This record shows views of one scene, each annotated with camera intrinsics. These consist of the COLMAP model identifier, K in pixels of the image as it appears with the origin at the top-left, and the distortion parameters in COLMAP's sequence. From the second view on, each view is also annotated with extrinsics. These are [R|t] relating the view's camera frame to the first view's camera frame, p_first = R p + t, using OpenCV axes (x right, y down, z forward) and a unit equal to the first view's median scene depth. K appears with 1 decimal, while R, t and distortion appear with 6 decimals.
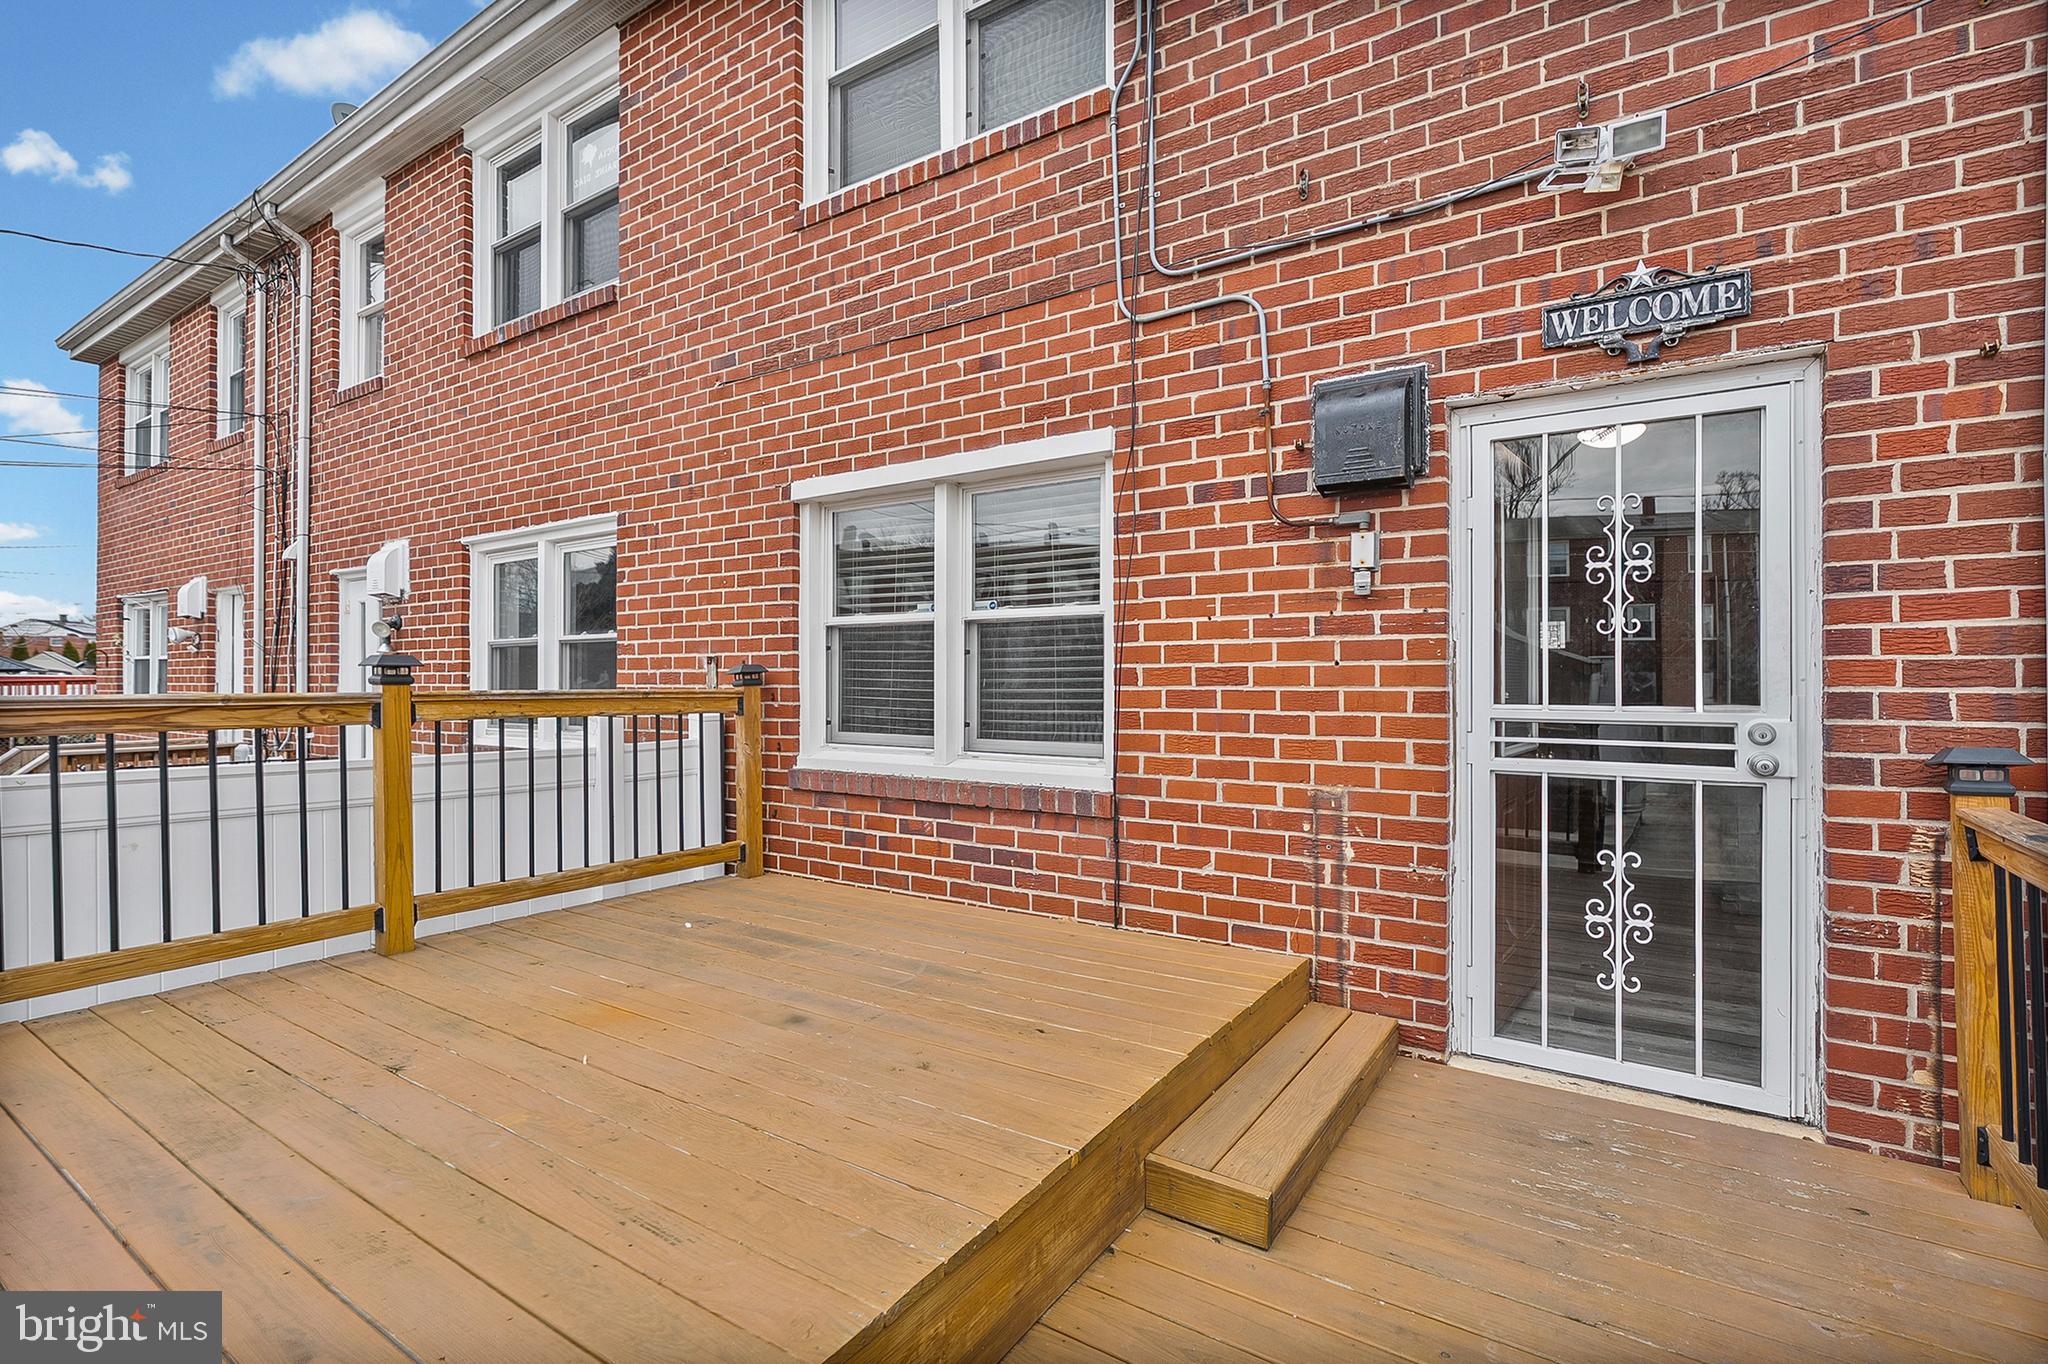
lens RADIAL K [[967.2, 0, 1018.1], [0, 967.2, 674.8], [0, 0, 1]] dist [-0.001438, 0.002242]
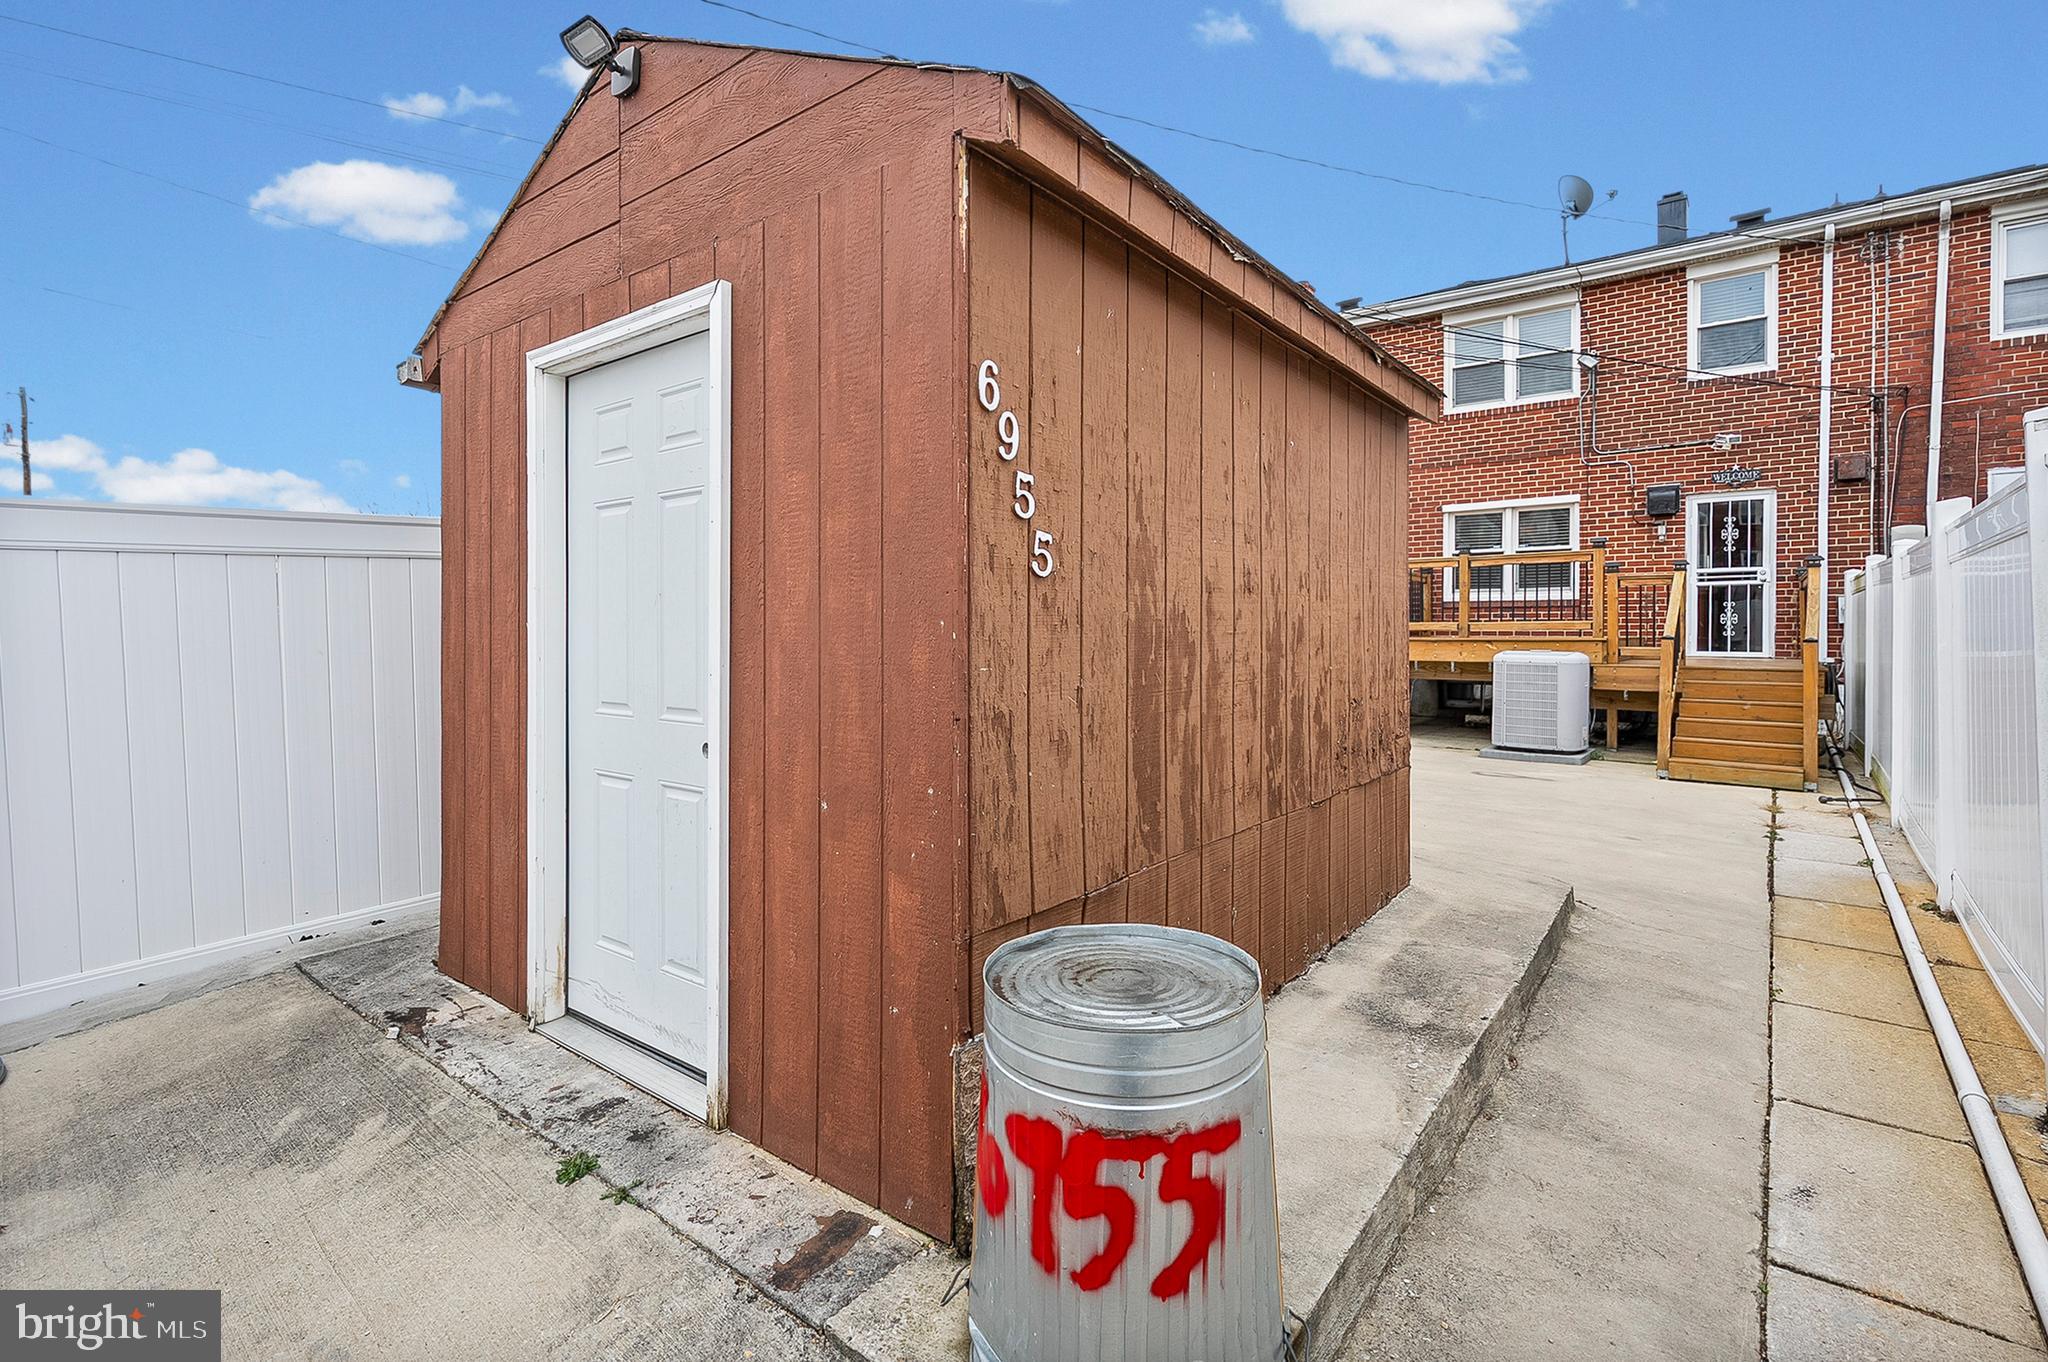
lens RADIAL K [[967.2, 0, 1040.2], [0, 967.2, 639.4], [0, 0, 1]] dist [-0.001438, 0.002242]
pose [[0.998749, -0.000095, -0.049995, -1.685005], [0.000716, 0.999923, 0.012398, 0.225009], [0.049990, -0.012418, 0.998673, -2.613115]]
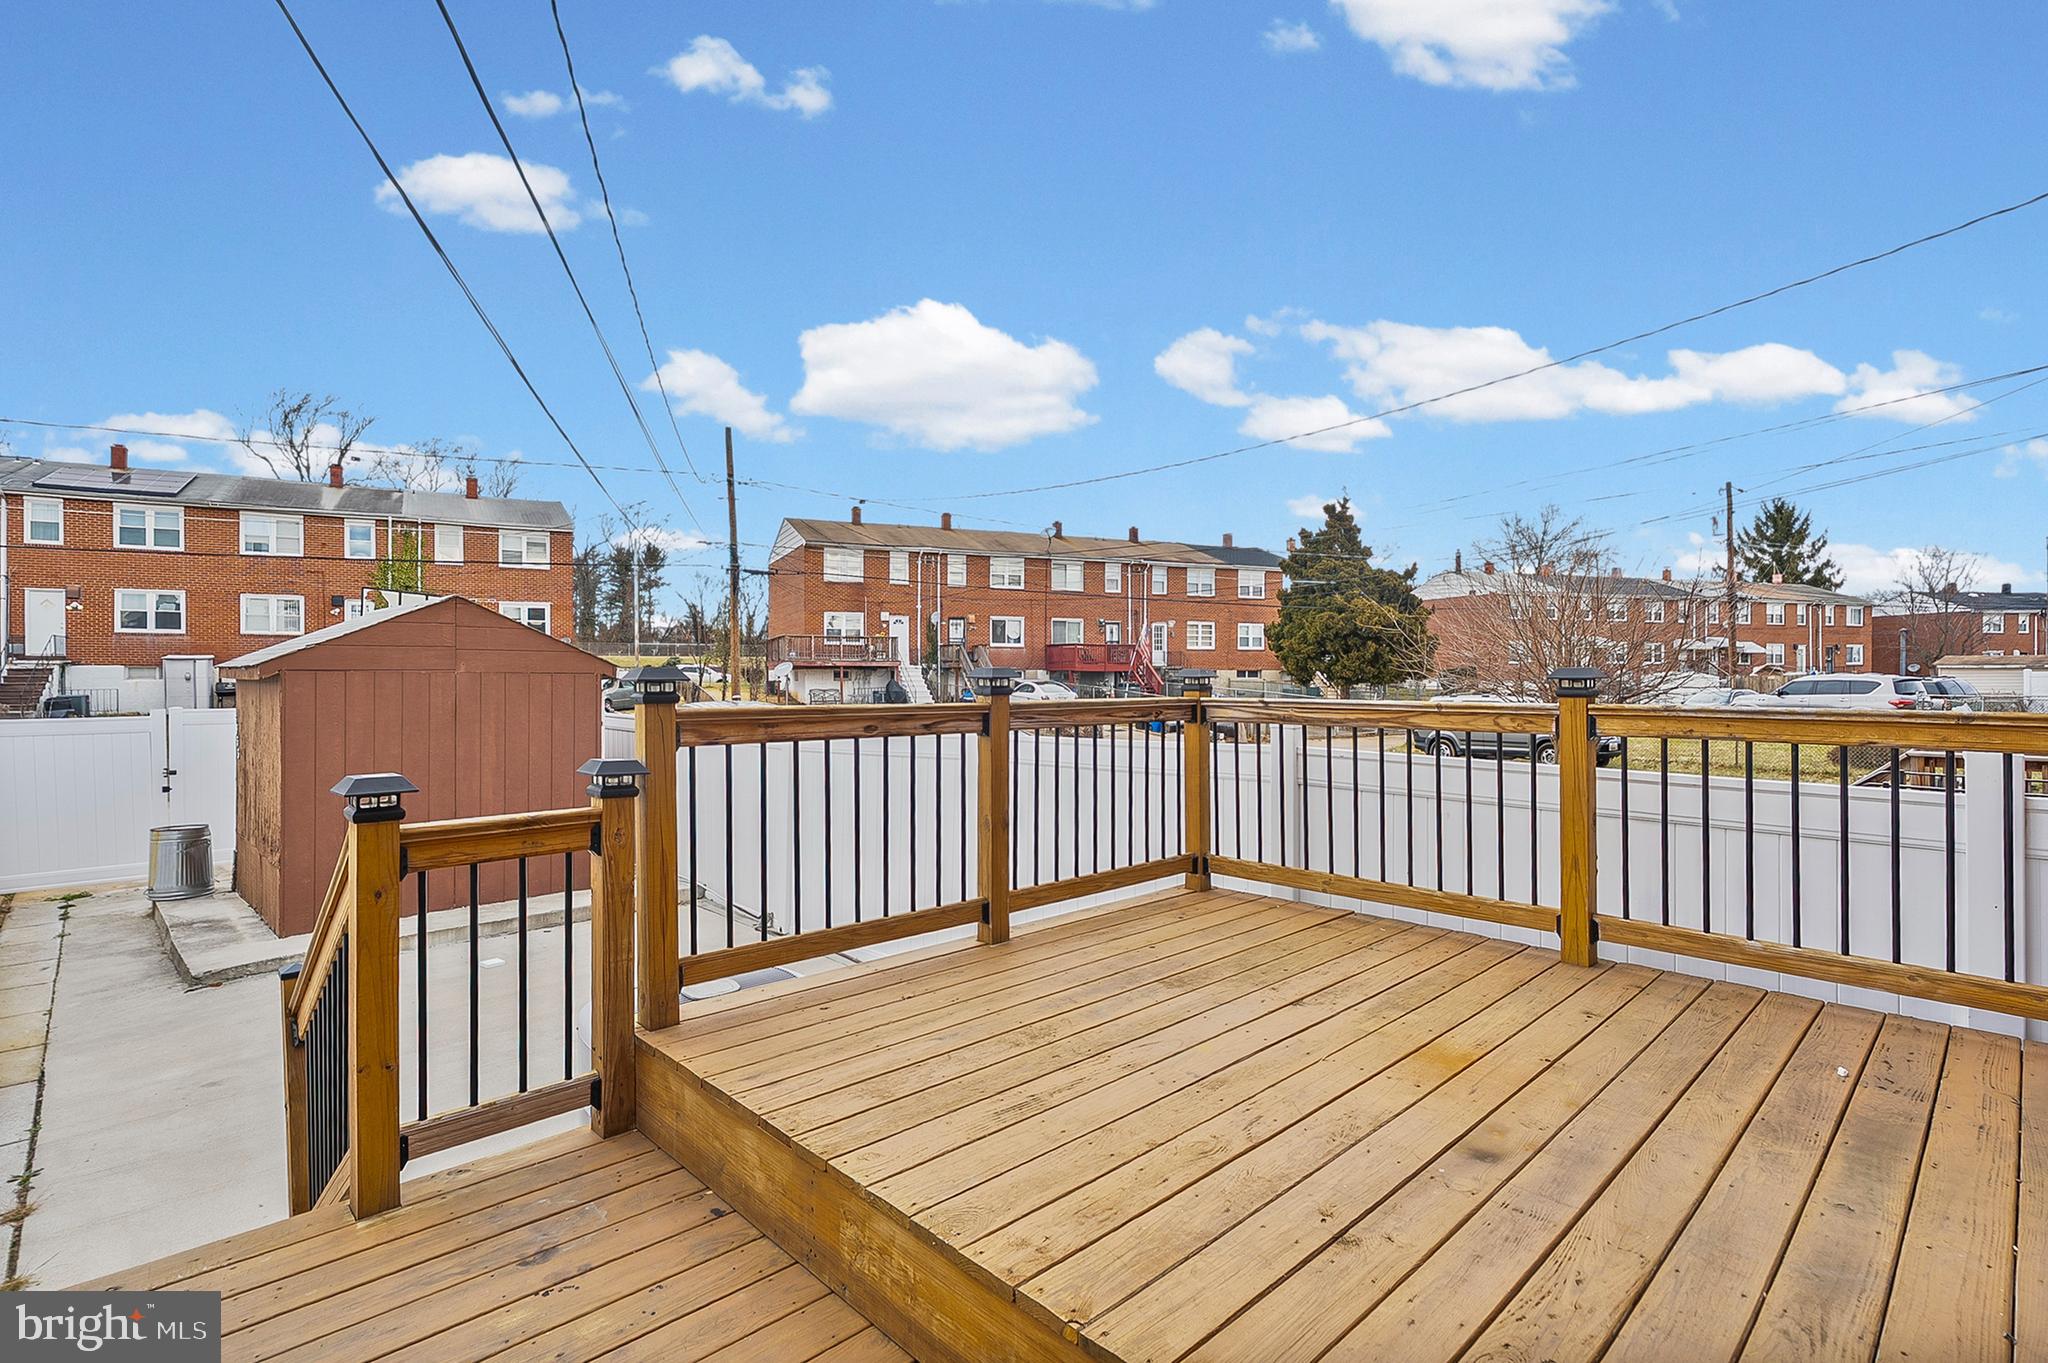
lens RADIAL K [[967.2, 0, 1022.1], [0, 967.2, 681.6], [0, 0, 1]] dist [-0.001438, 0.002242]
pose [[-0.209034, -0.001862, -0.977907, 0.836998], [-0.002446, 0.999996, -0.001382, -0.006312], [0.977905, 0.002103, -0.209038, 1.171563]]
